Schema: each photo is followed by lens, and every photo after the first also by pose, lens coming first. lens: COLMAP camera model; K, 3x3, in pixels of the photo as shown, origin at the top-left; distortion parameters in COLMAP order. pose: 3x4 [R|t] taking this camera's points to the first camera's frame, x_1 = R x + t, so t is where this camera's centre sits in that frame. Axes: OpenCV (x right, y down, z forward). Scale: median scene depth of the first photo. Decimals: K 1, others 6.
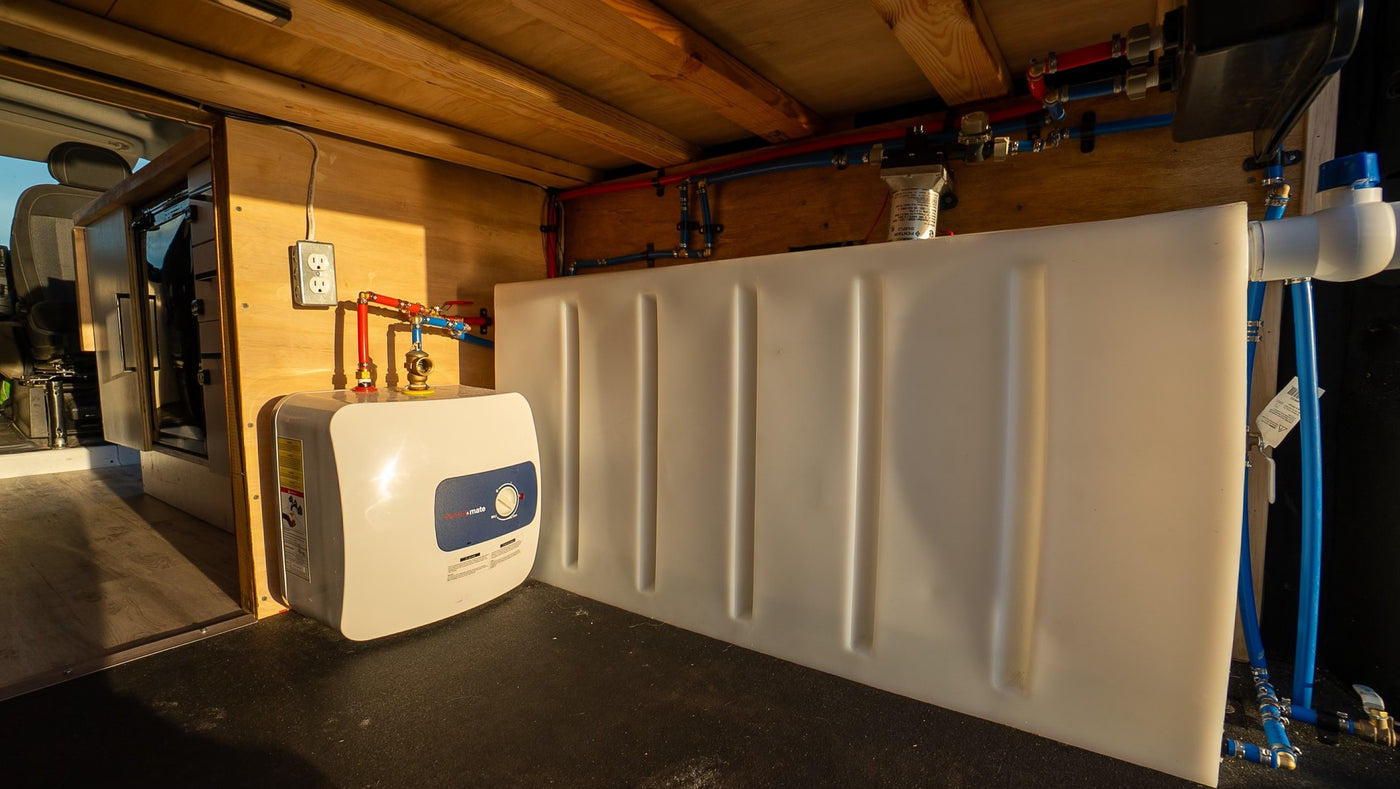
lens RADIAL K [[627.5, 0, 692.6], [0, 627.5, 401.0], [0, 0, 1]] dist [-0.061233, 0.024064]
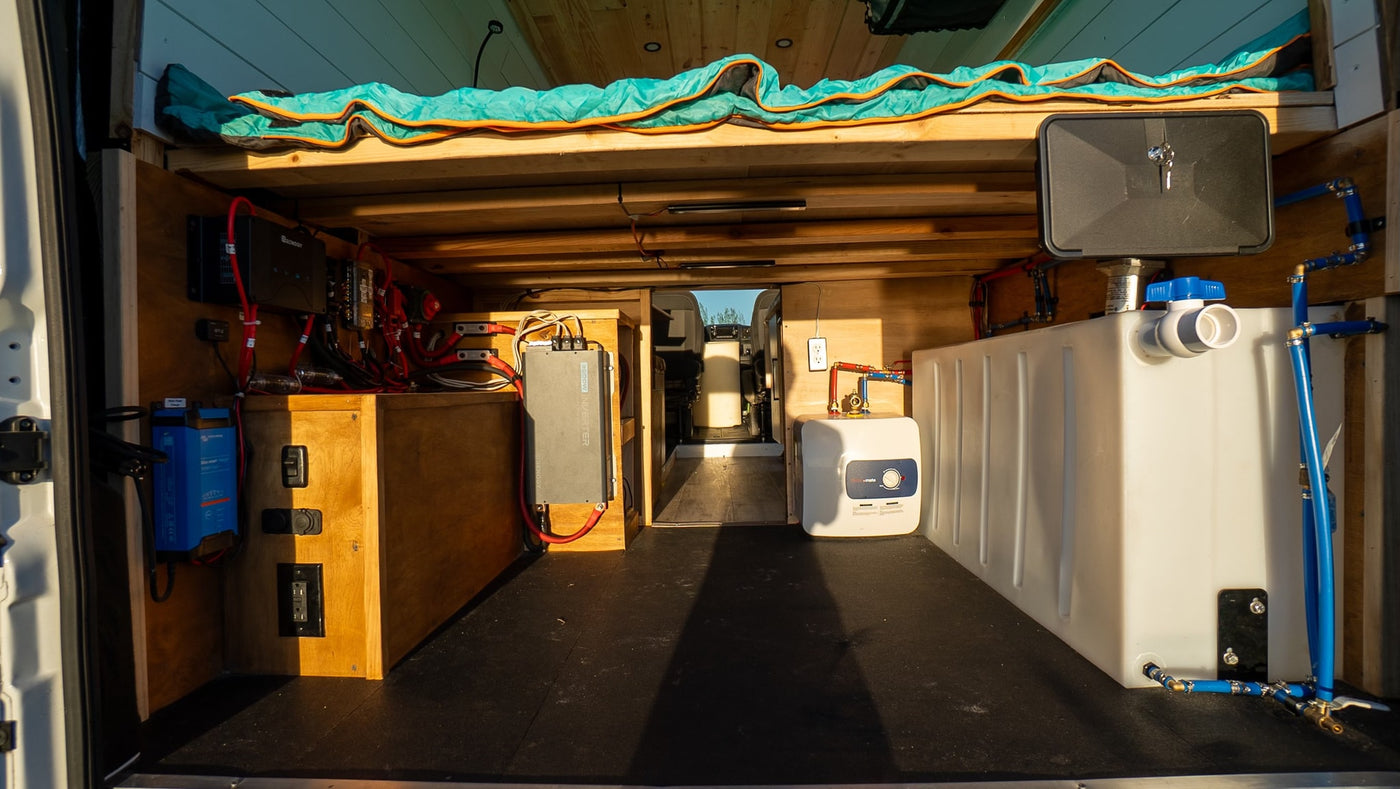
lens RADIAL K [[627.5, 0, 698.2], [0, 627.5, 395.2], [0, 0, 1]] dist [-0.061233, 0.024064]
pose [[0.564160, 0.002494, -0.825662, 0.740863], [-0.041194, 0.998835, -0.025131, -0.007298], [0.824637, 0.048190, 0.563606, -0.395778]]
